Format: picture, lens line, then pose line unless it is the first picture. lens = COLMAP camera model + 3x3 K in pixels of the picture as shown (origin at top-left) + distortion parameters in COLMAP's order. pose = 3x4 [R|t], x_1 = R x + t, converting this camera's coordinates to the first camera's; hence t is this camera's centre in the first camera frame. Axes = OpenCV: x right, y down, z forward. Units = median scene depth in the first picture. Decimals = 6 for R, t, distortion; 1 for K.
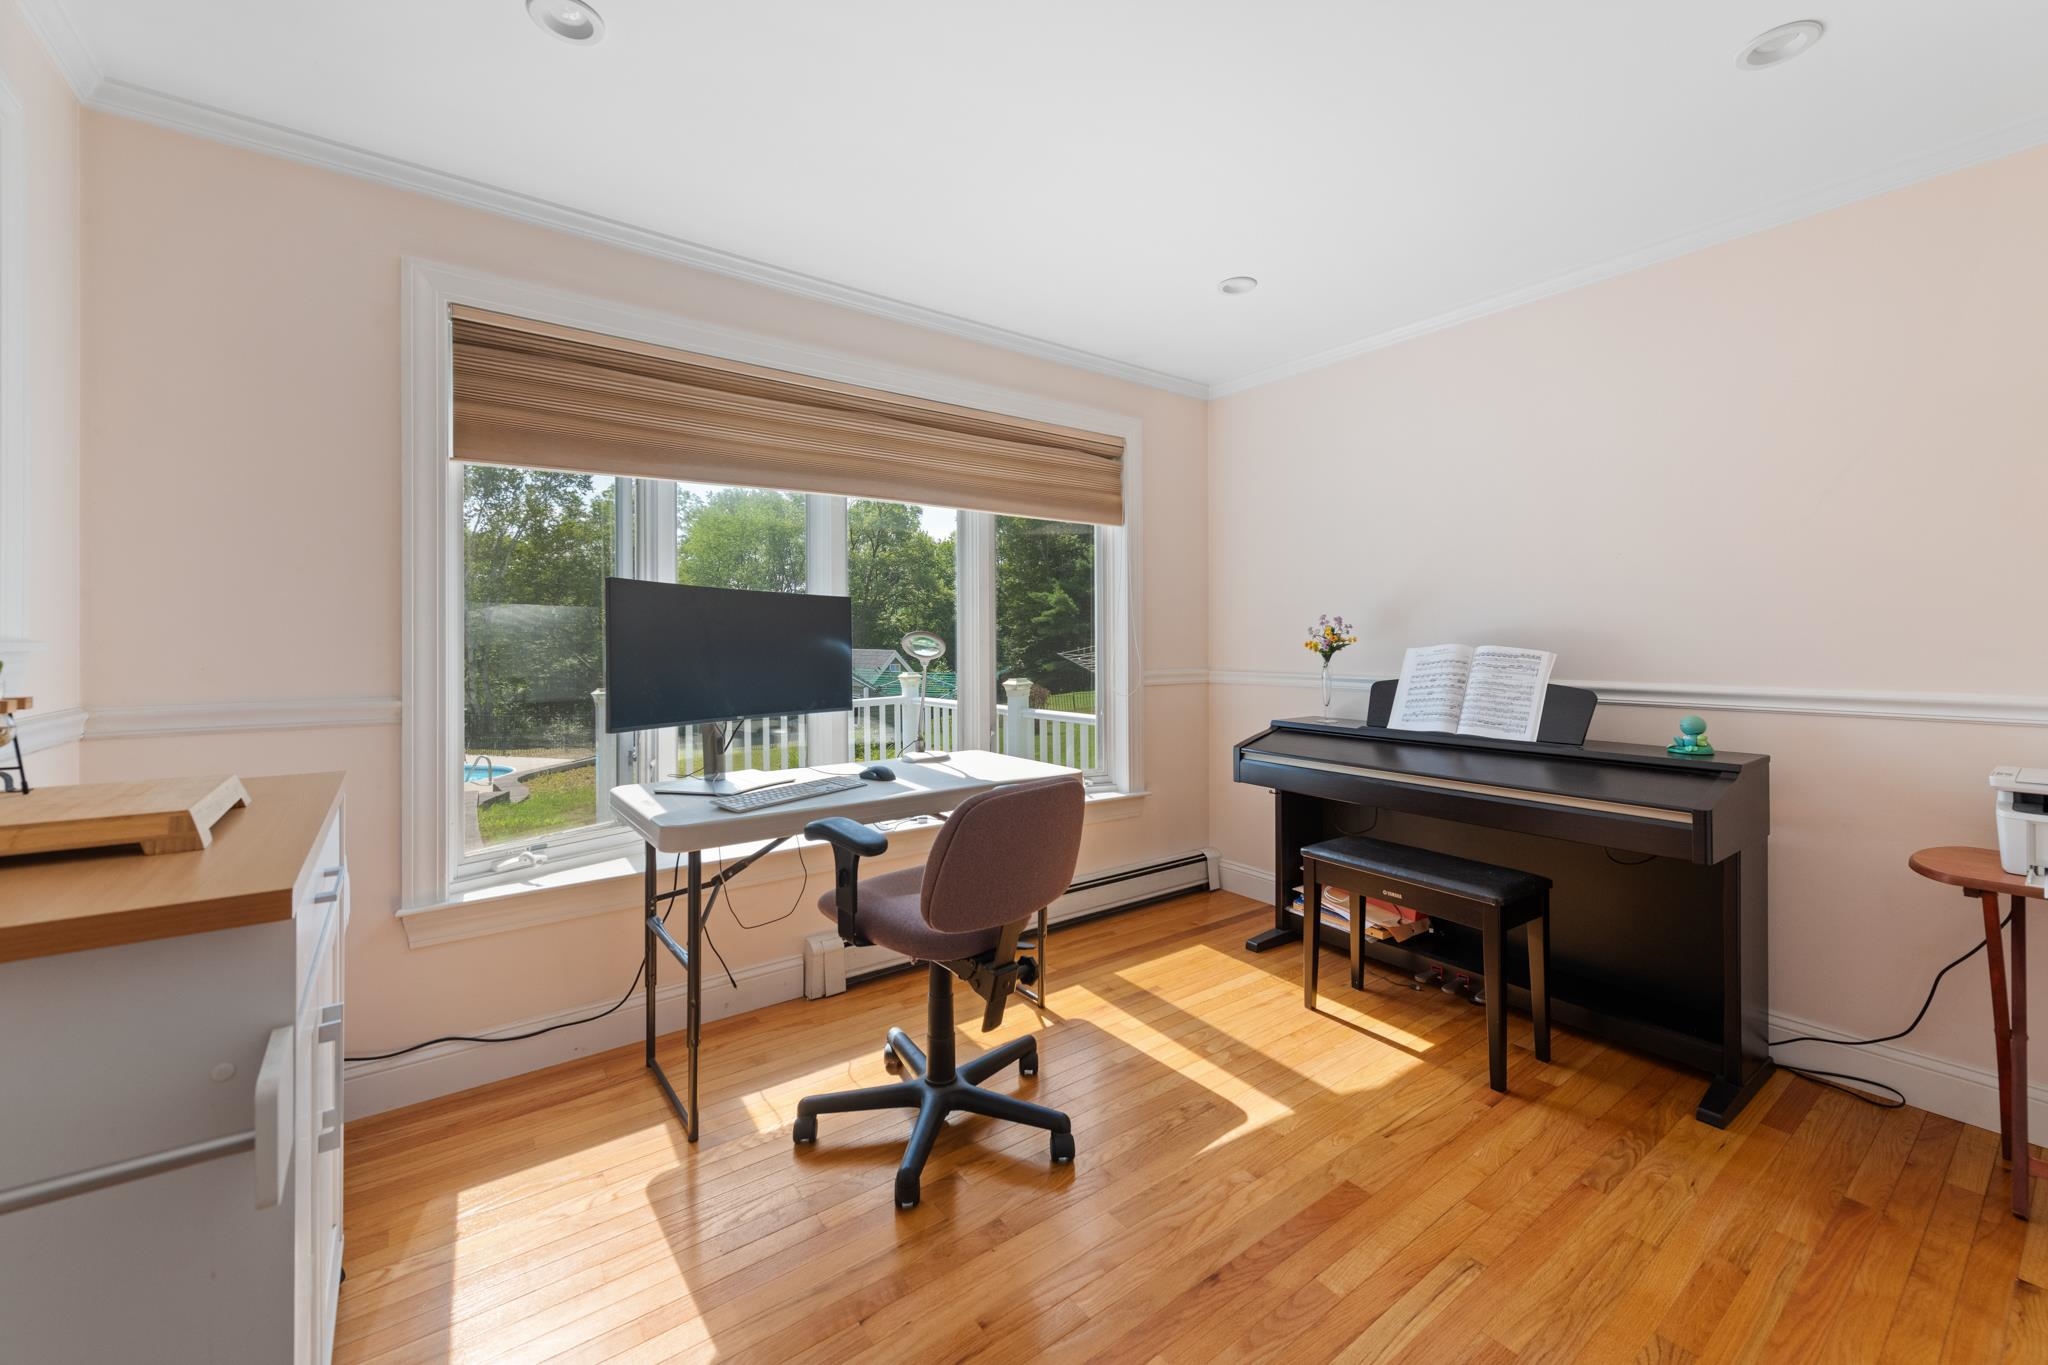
lens RADIAL K [[802.9, 0, 1026.6], [0, 802.9, 634.4], [0, 0, 1]] dist [0.008811, -0.003106]
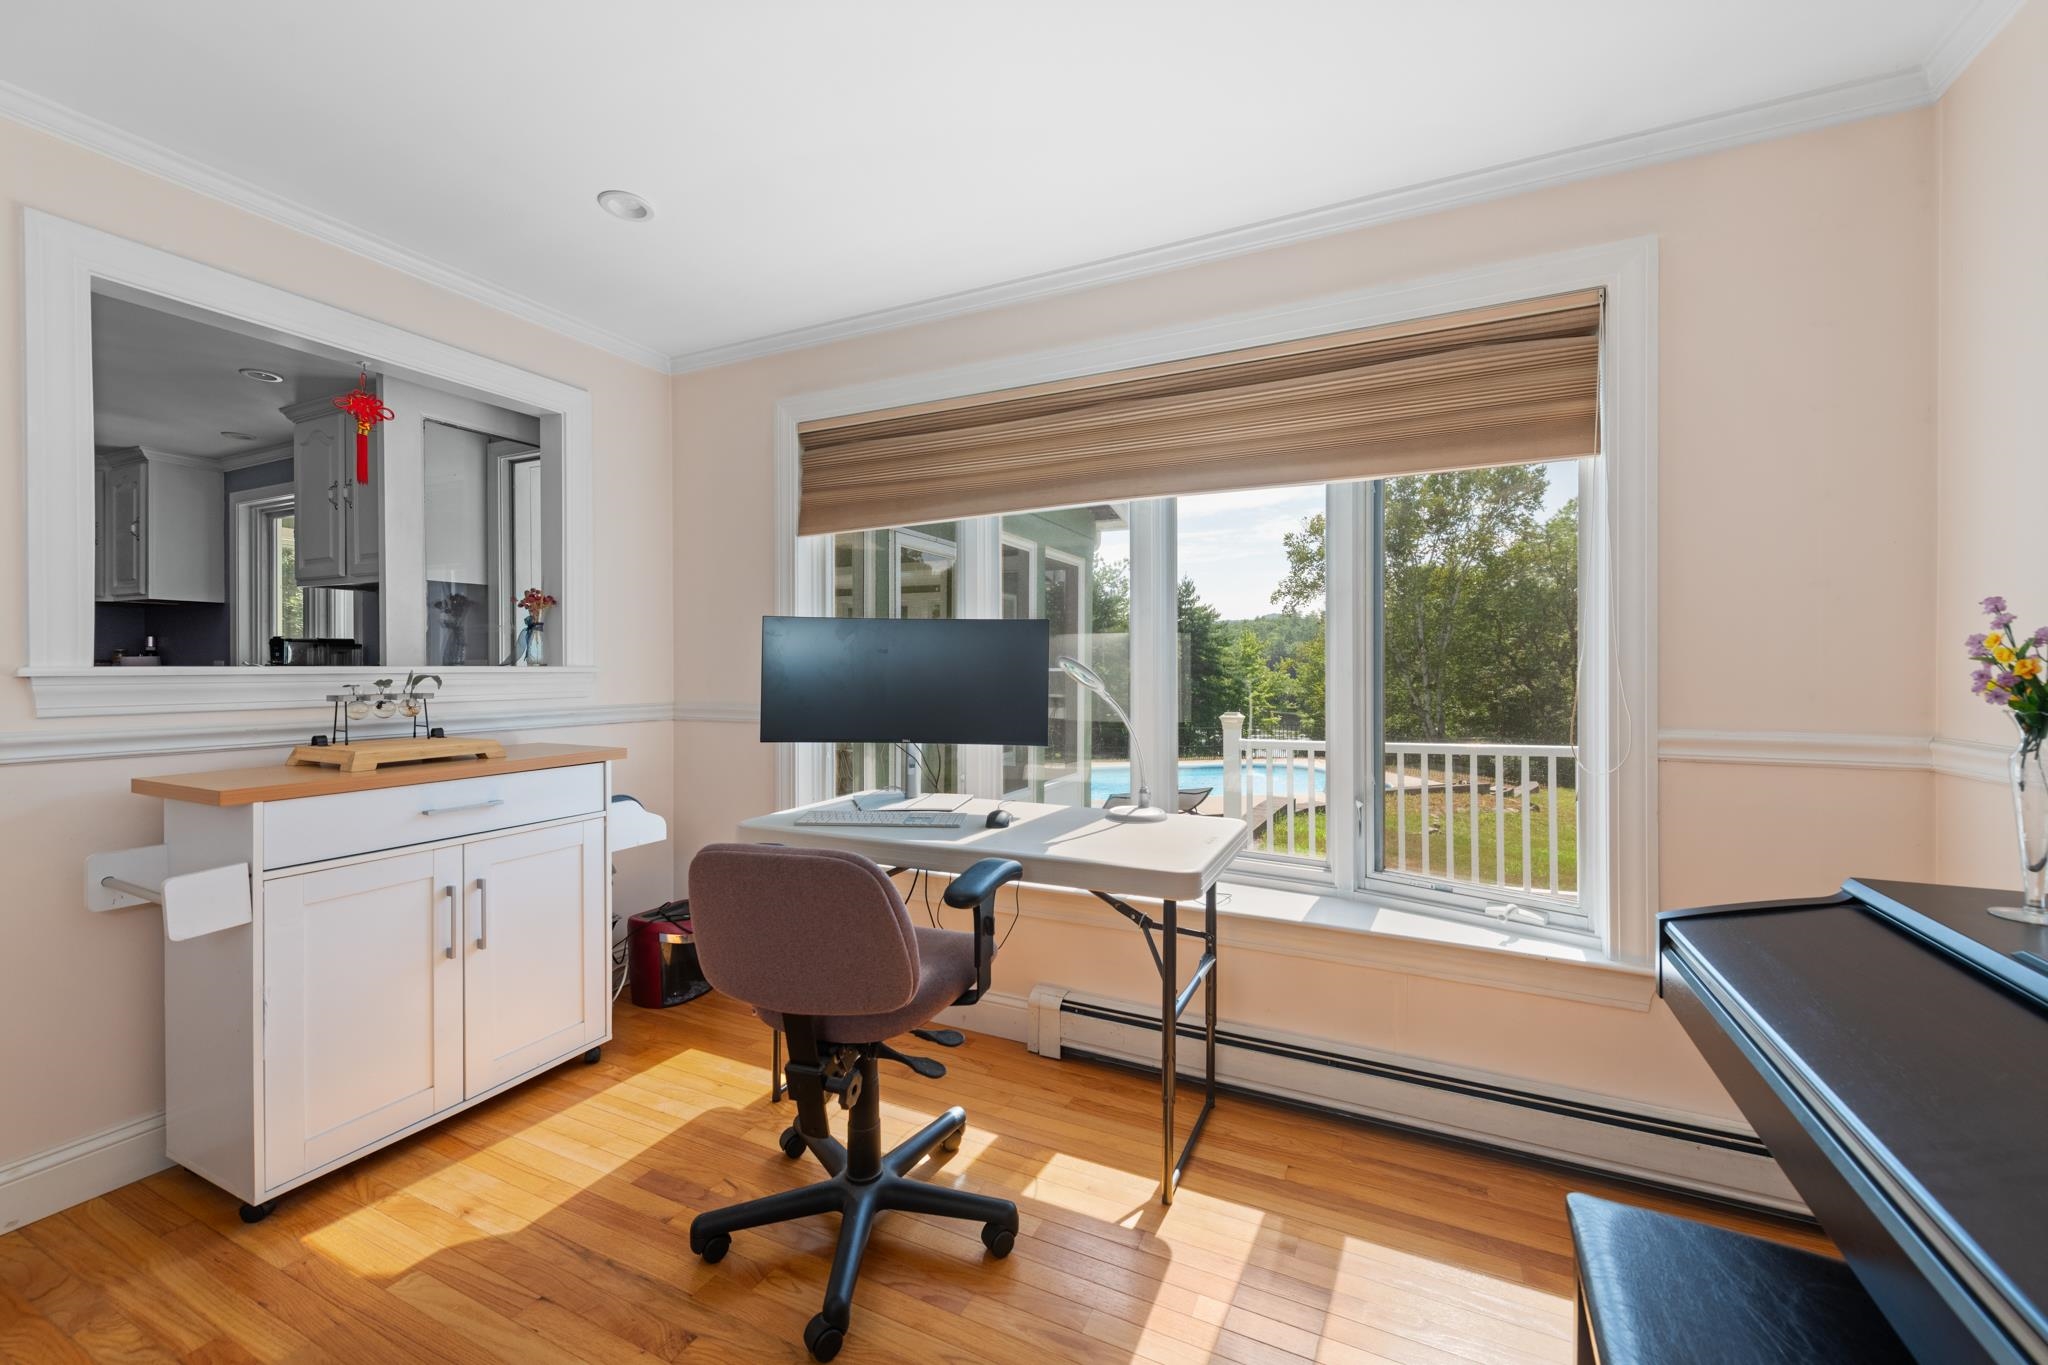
lens RADIAL K [[802.9, 0, 1047.9], [0, 802.9, 668.2], [0, 0, 1]] dist [0.008811, -0.003106]
pose [[0.473578, 0.004352, -0.880741, 0.459258], [0.004321, 0.999964, 0.007264, 0.001133], [0.880741, -0.007246, 0.473542, 0.469182]]
